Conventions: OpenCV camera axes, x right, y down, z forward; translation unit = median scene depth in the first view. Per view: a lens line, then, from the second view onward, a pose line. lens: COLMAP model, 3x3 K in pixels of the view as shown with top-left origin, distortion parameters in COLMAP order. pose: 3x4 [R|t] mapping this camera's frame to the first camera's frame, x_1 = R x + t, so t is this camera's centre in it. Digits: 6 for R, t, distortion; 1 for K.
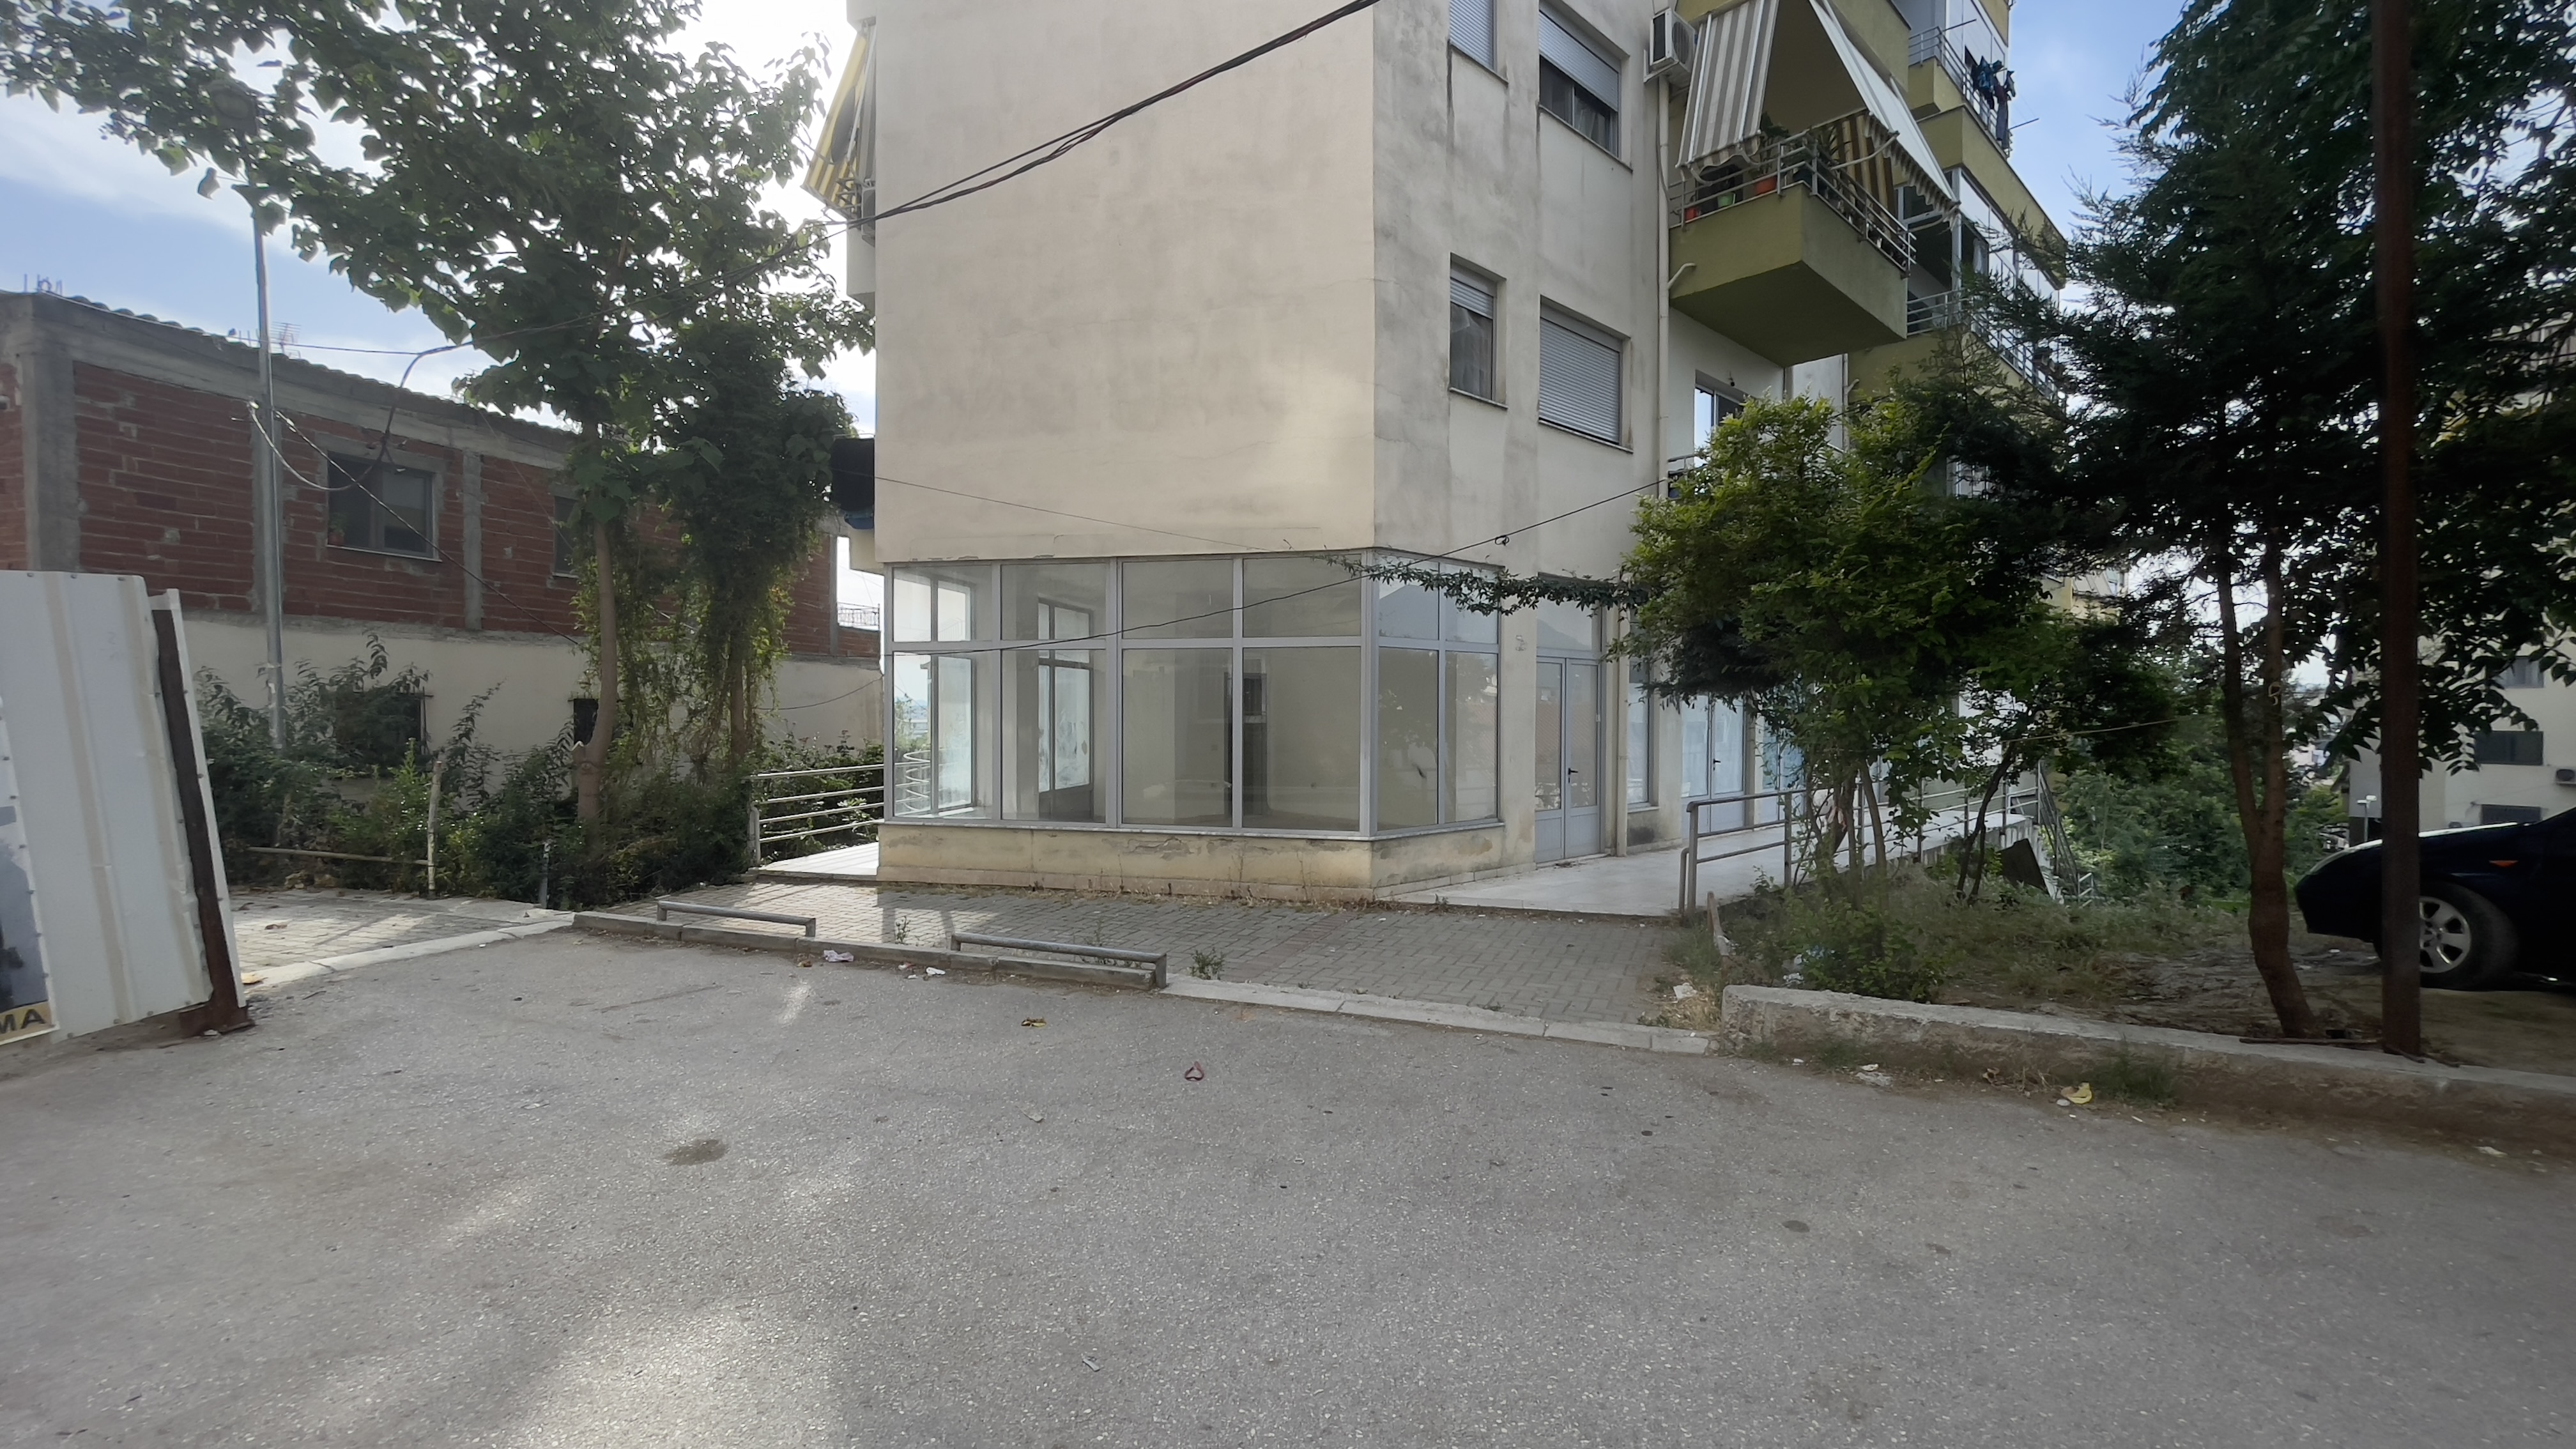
lens RADIAL K [[1008.0, 0, 1252.6], [0, 1008.0, 714.0], [0, 0, 1]] dist [0.000252, 0.006858]
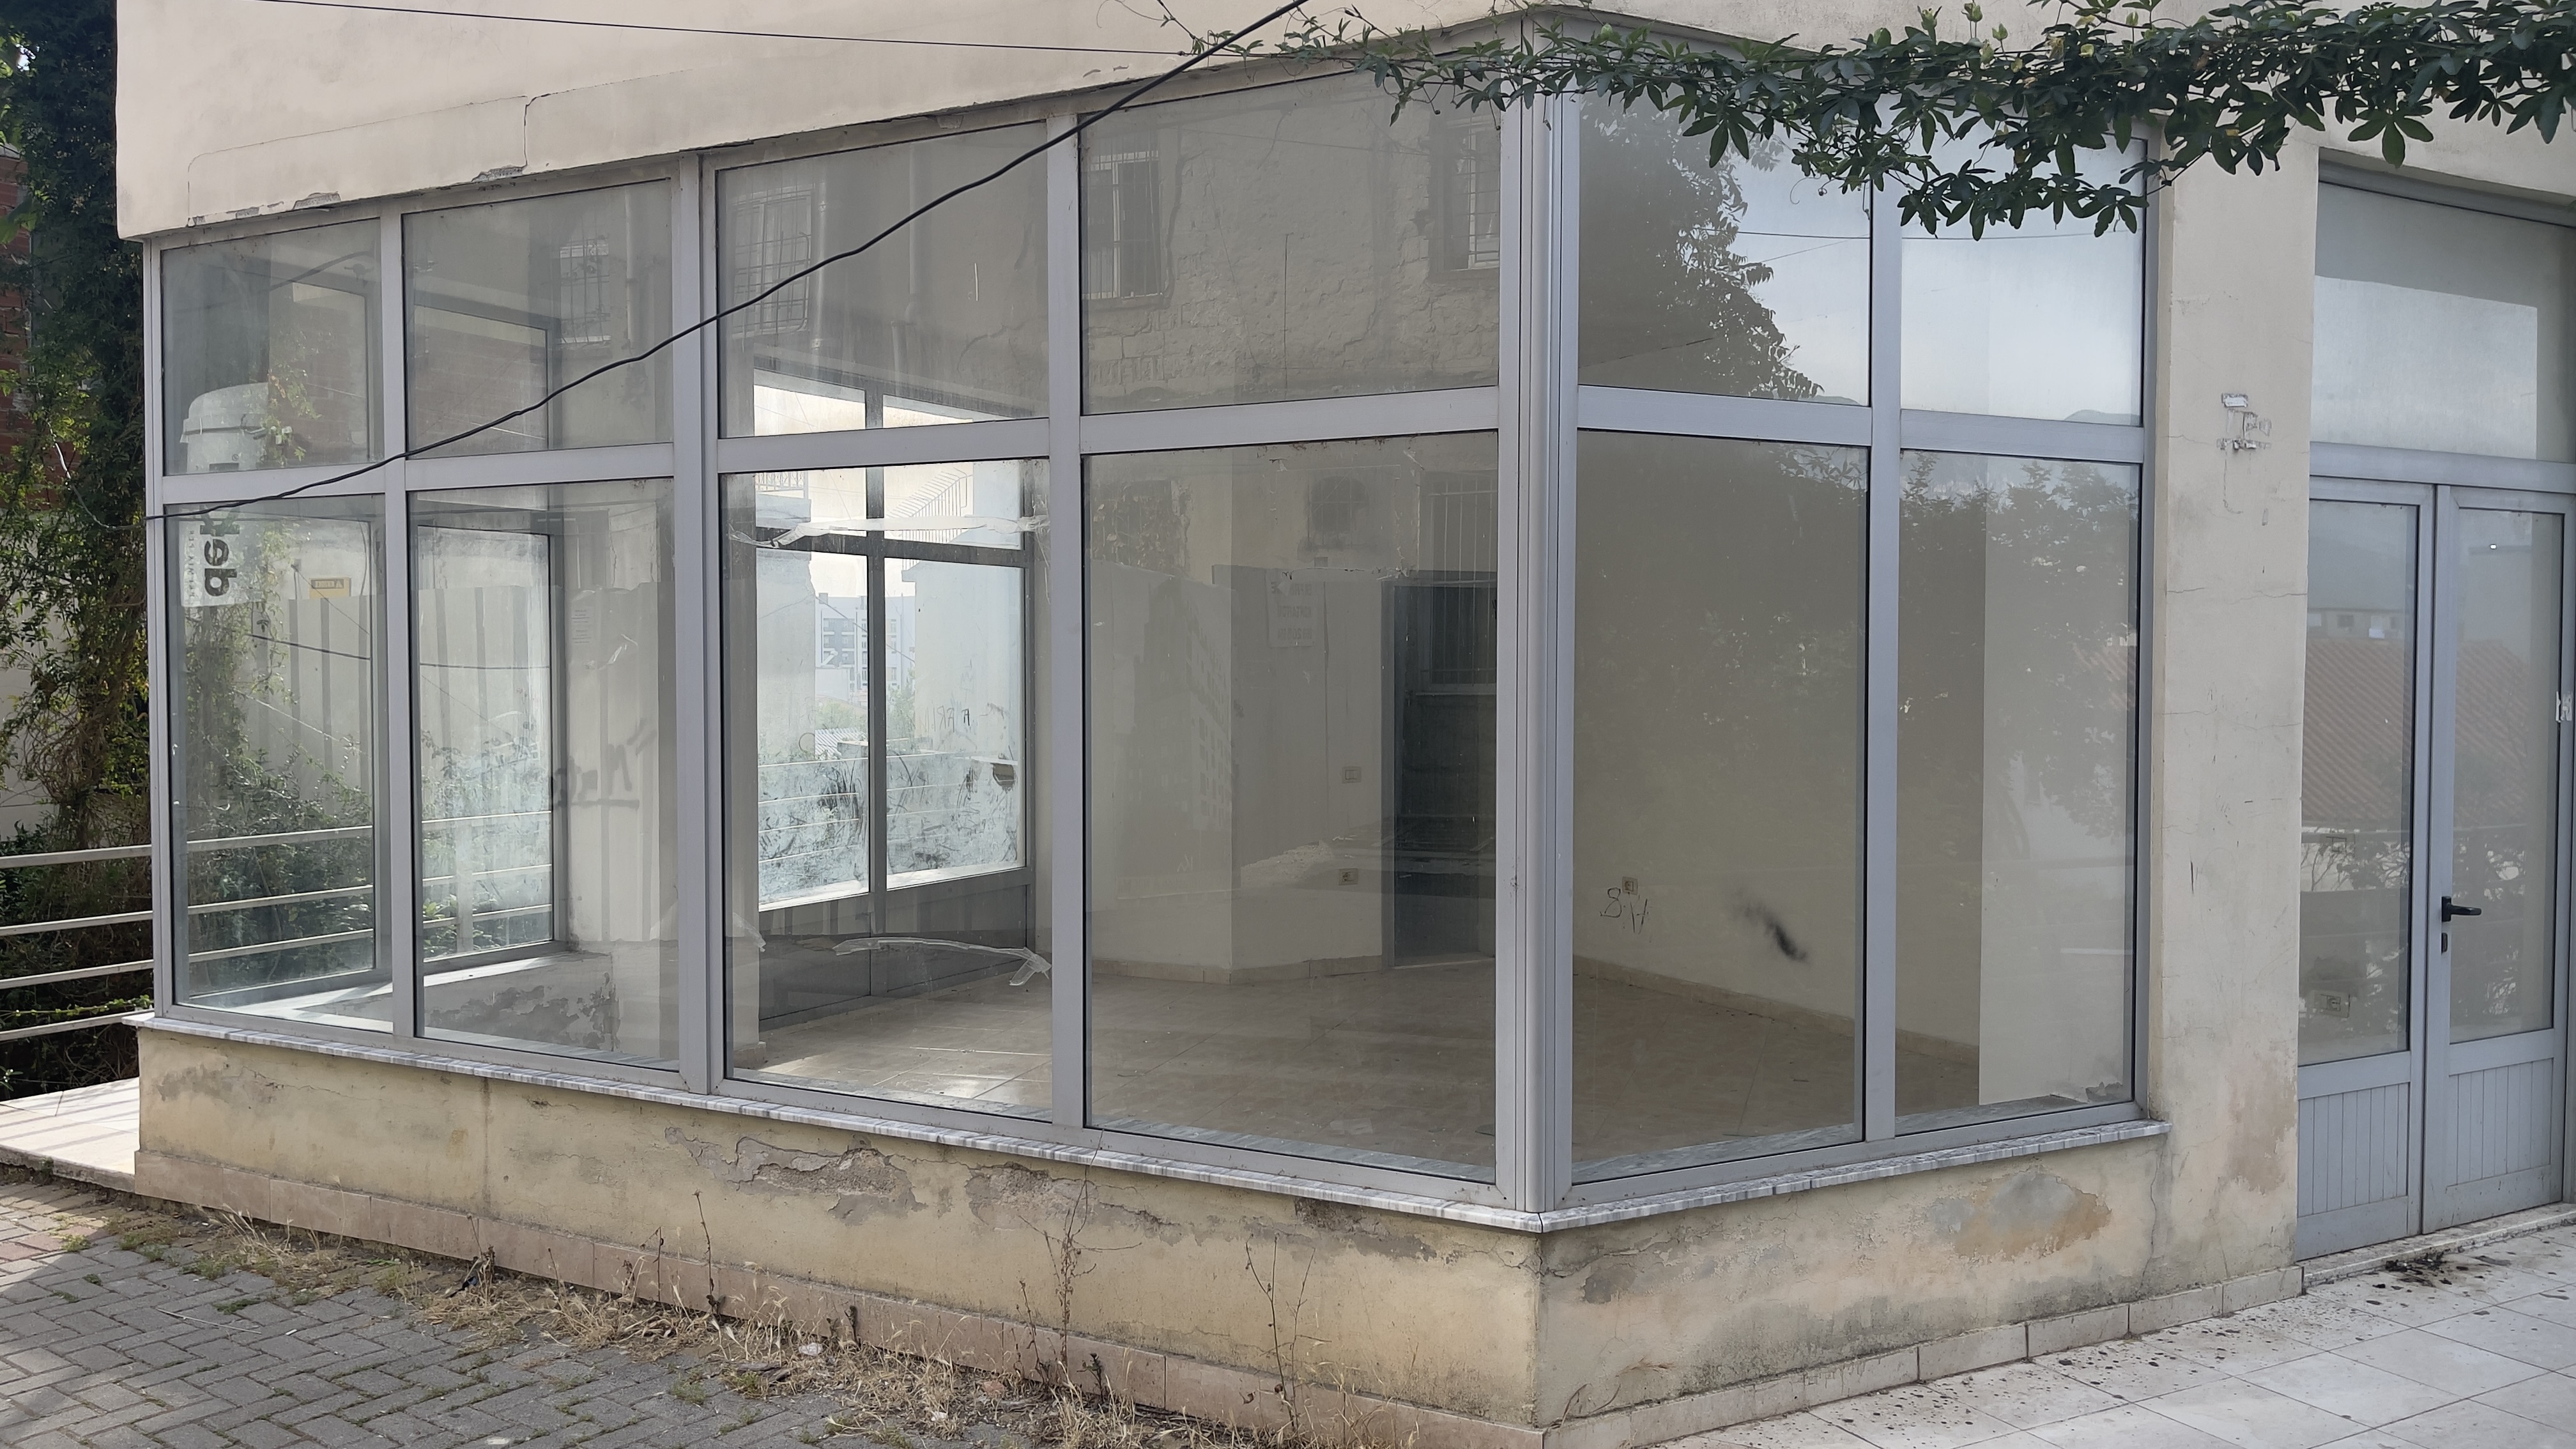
lens RADIAL K [[1946.1, 0, 1230.8], [0, 1946.1, 719.4], [0, 0, 1]] dist [0.082198, -0.109194]
pose [[0.970794, 0.006813, -0.239816, 0.139180], [-0.000433, 0.999645, 0.026644, -0.010562], [0.239913, -0.025762, 0.970453, 0.455683]]
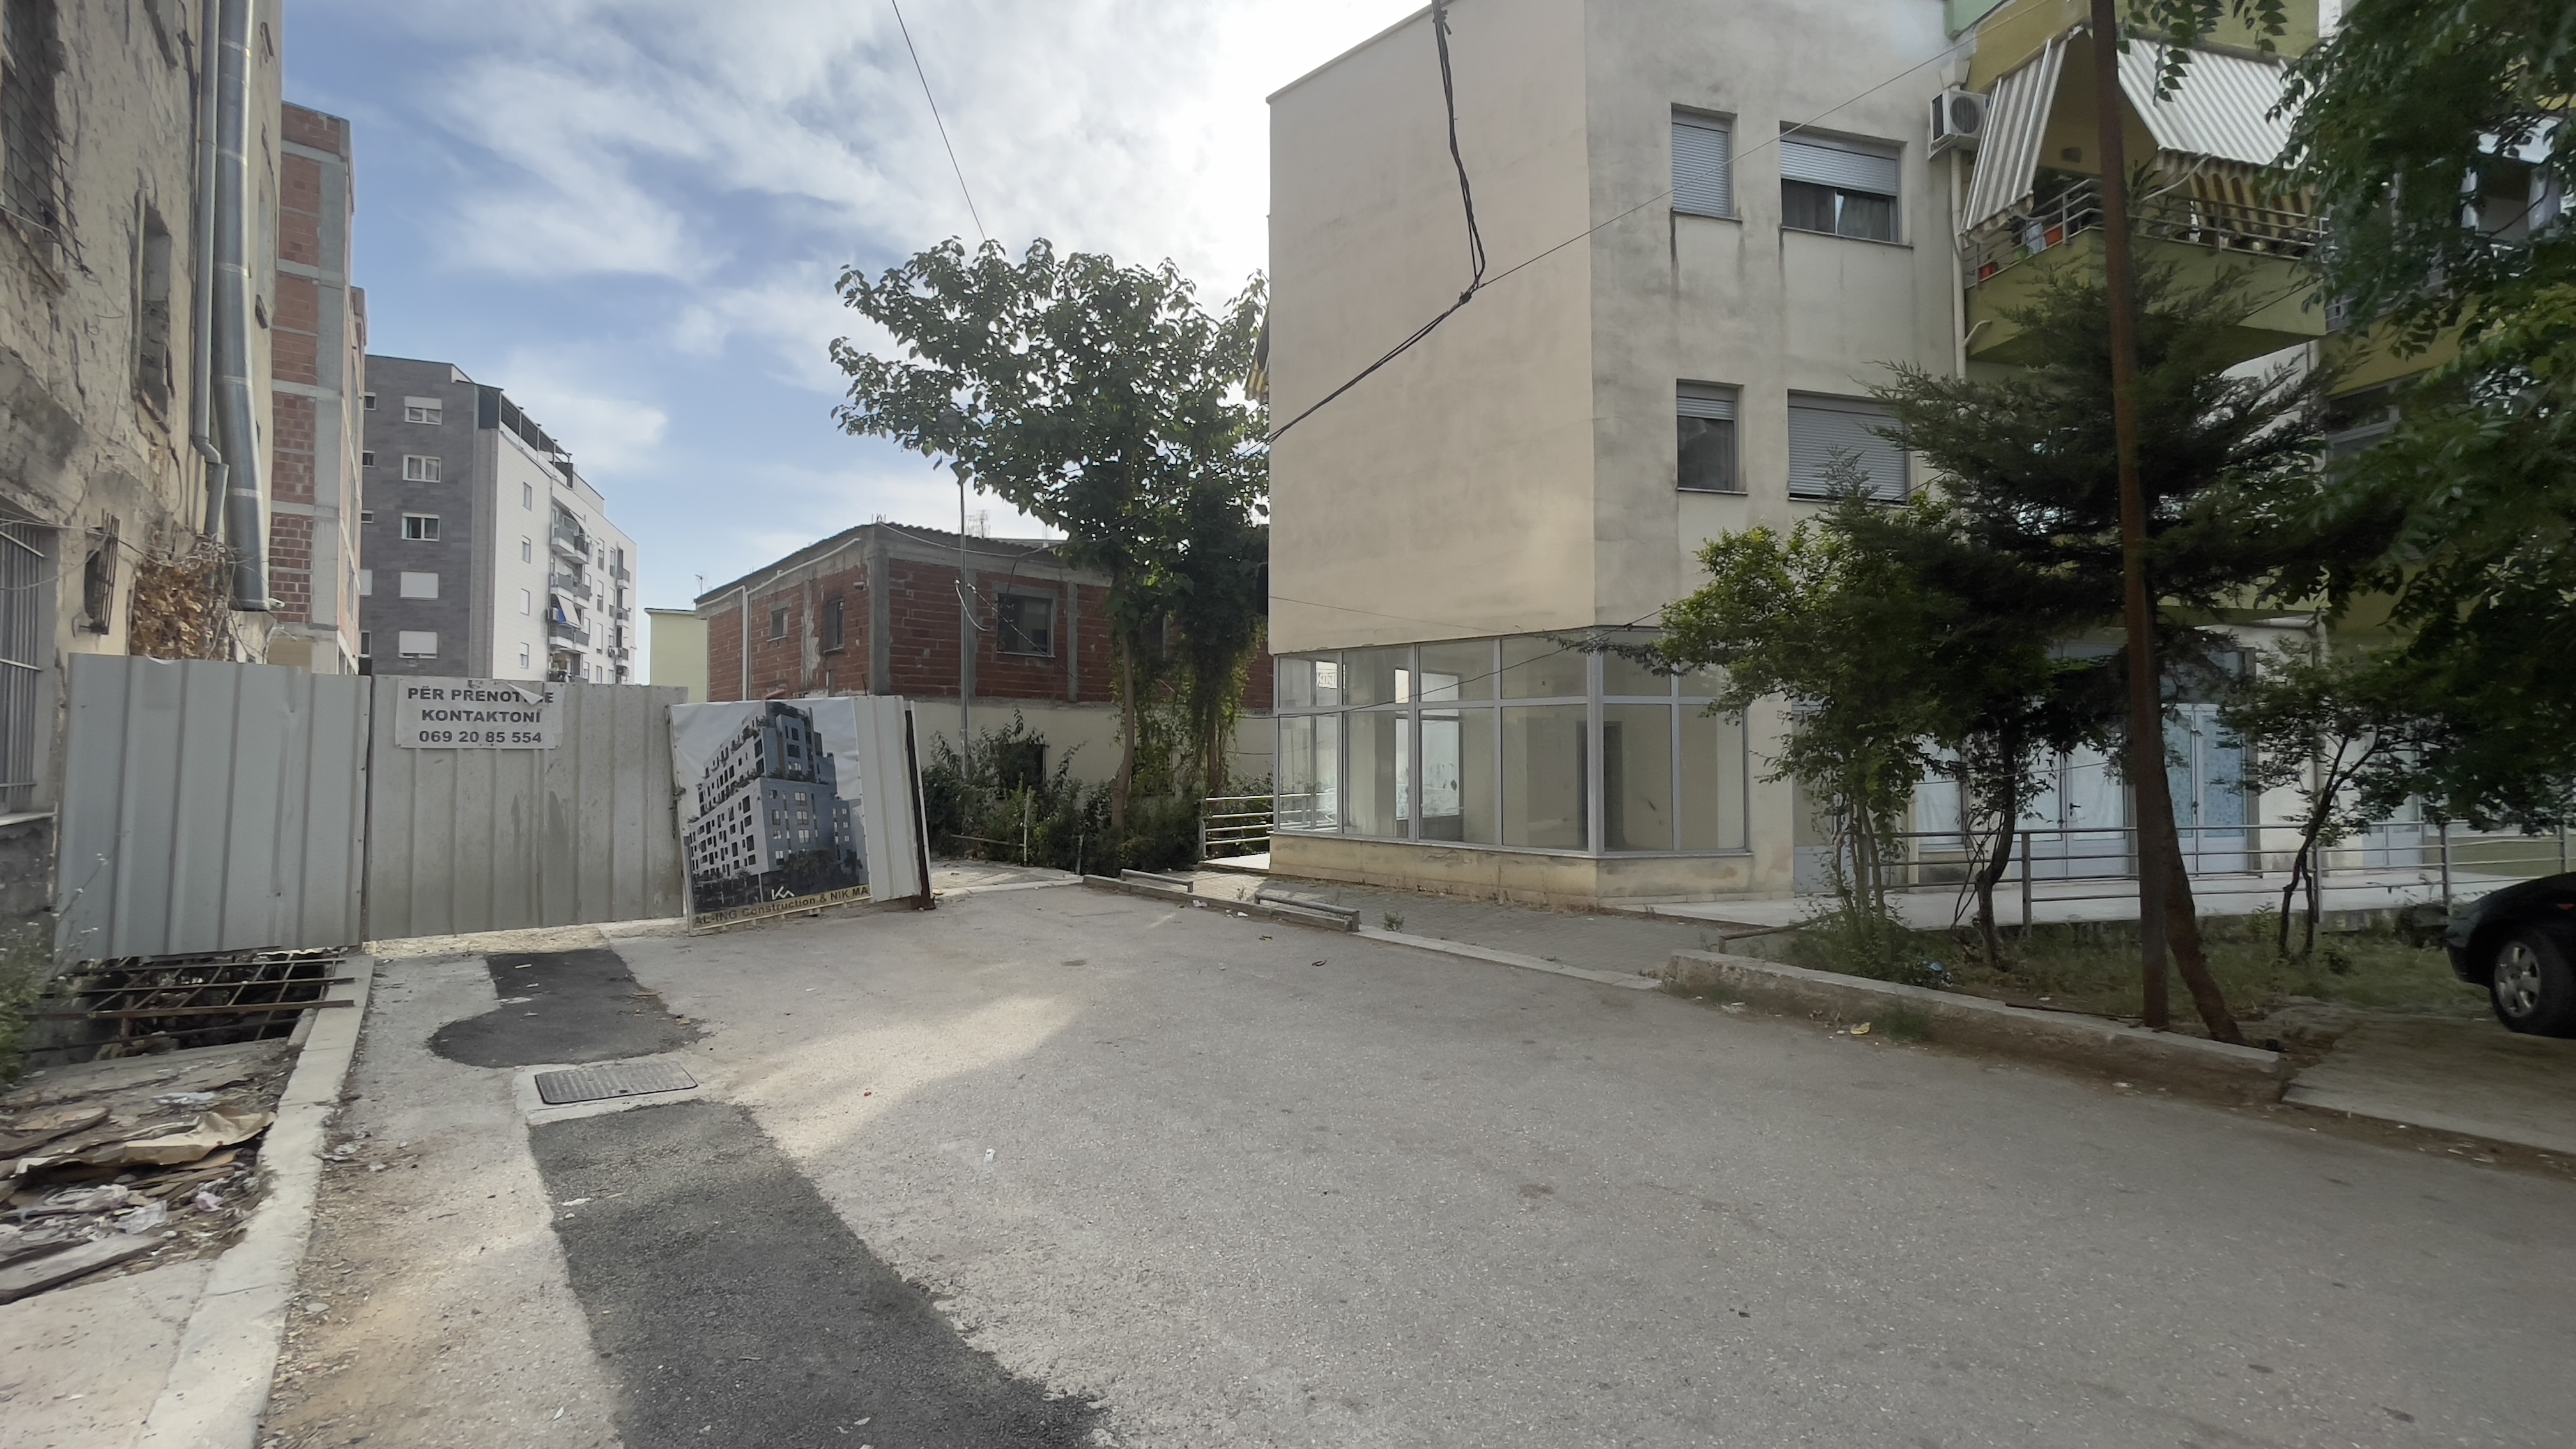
lens RADIAL K [[963.0, 0, 1288.0], [0, 963.0, 724.5], [0, 0, 1]] dist [0.016509, -0.000009]
pose [[0.892351, -0.015579, -0.451073, 0.280920], [0.000176, 0.999416, -0.034169, -0.001092], [0.451342, 0.030411, 0.891833, -0.225988]]
